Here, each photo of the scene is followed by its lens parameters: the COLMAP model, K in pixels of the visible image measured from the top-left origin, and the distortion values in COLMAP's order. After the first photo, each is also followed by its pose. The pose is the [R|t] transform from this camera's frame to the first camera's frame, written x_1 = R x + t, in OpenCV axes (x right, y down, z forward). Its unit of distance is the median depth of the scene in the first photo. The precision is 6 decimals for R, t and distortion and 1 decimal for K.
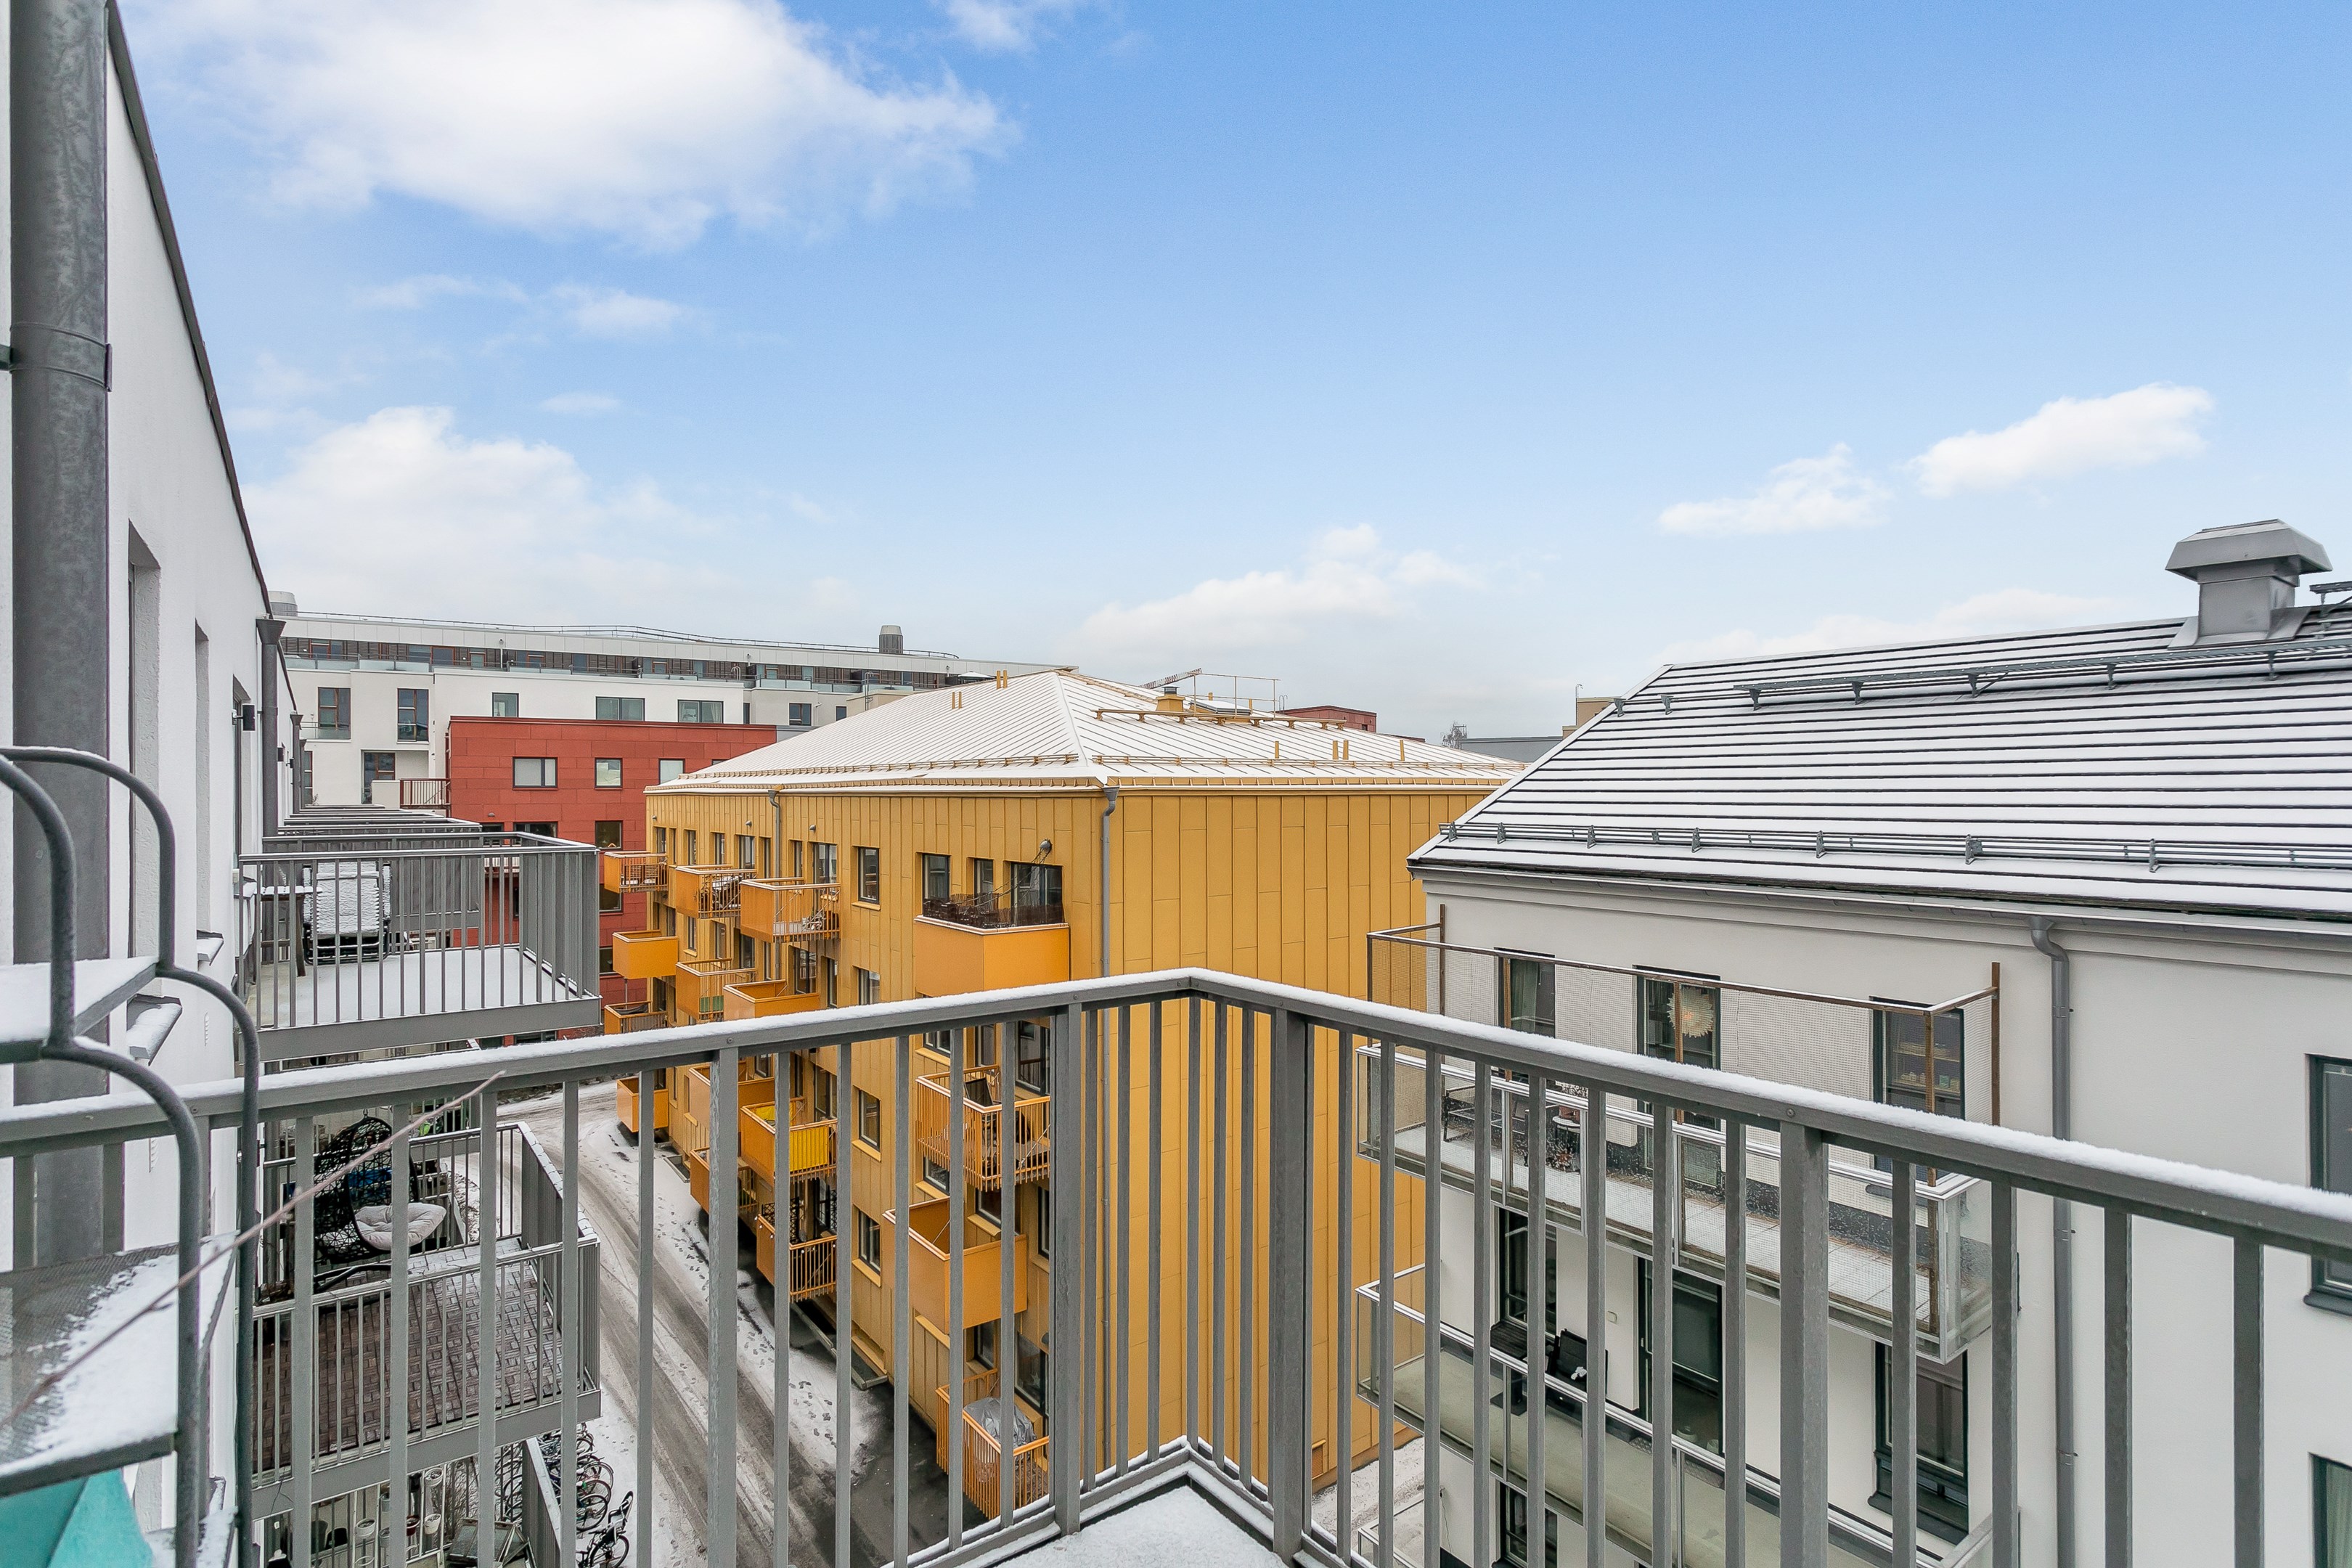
lens RADIAL K [[1143.5, 0, 1178.7], [0, 1143.5, 789.2], [0, 0, 1]] dist [0.002183, 0.000221]
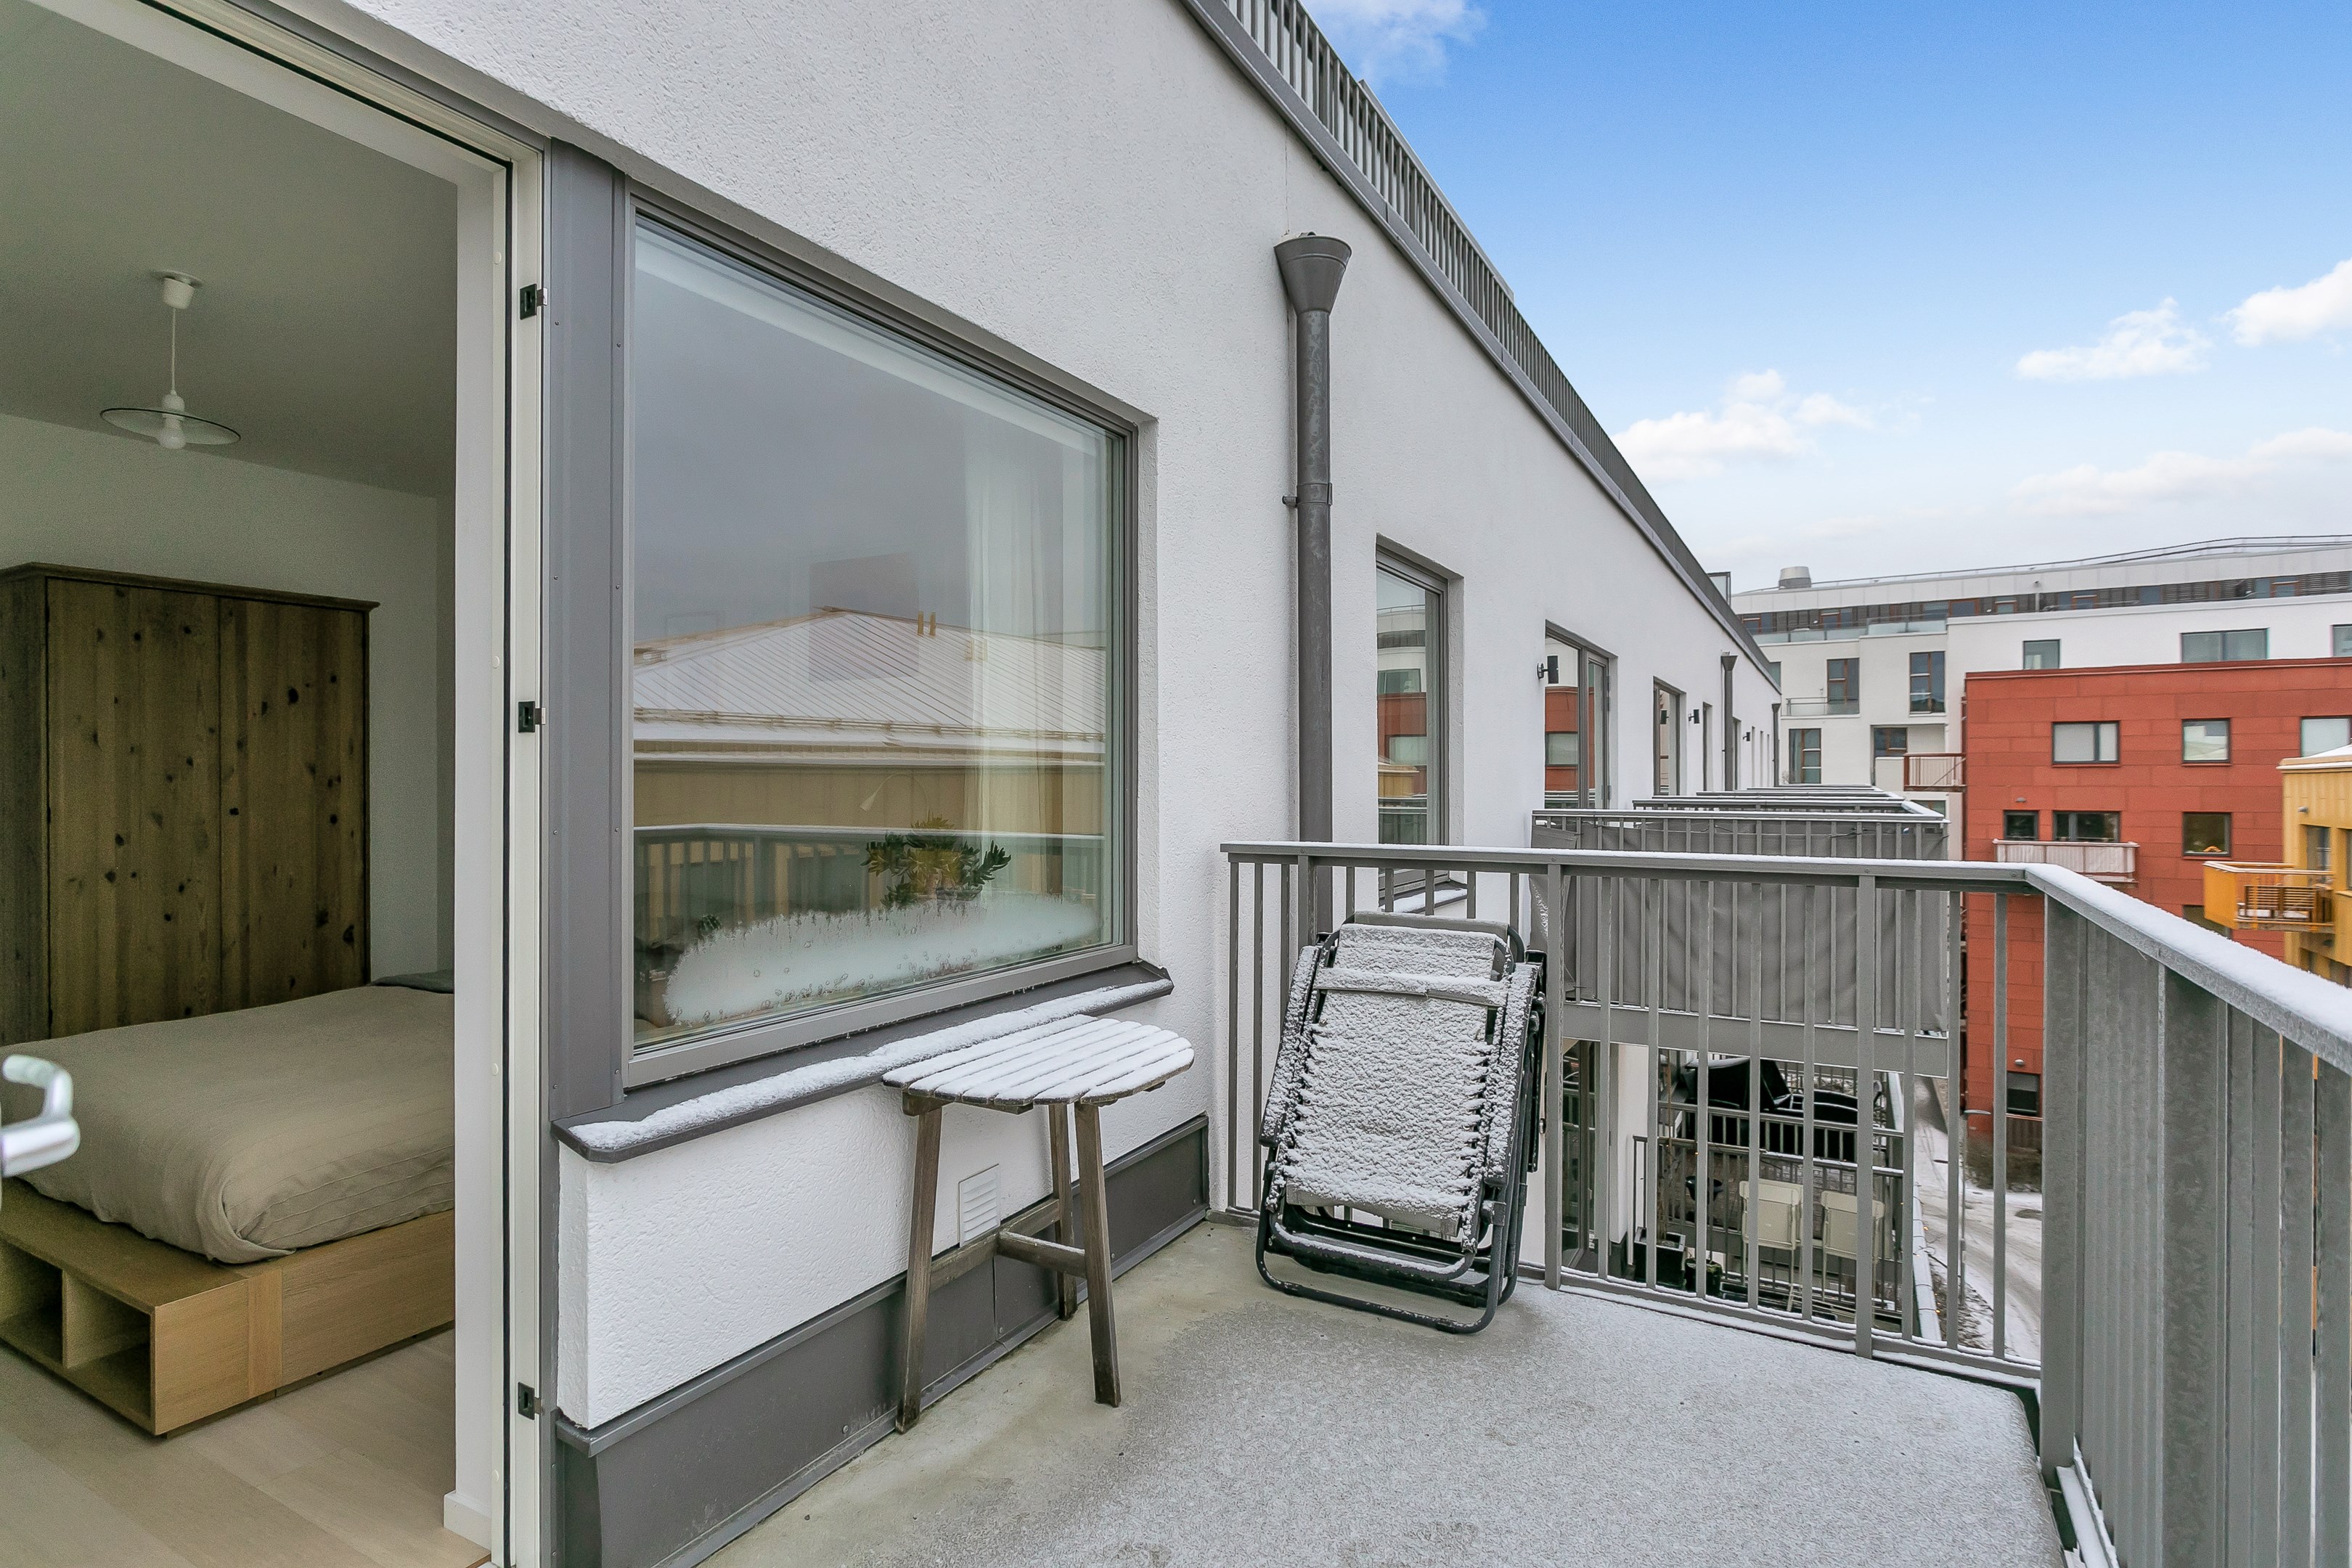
lens RADIAL K [[1198.9, 0, 1175.0], [0, 1198.9, 783.3], [0, 0, 1]] dist [0.001901, 0.000811]
pose [[0.400376, 0.004381, -0.916341, -0.091076], [0.002181, 0.999981, 0.005734, 0.004766], [0.916348, -0.004294, 0.400359, 0.158460]]
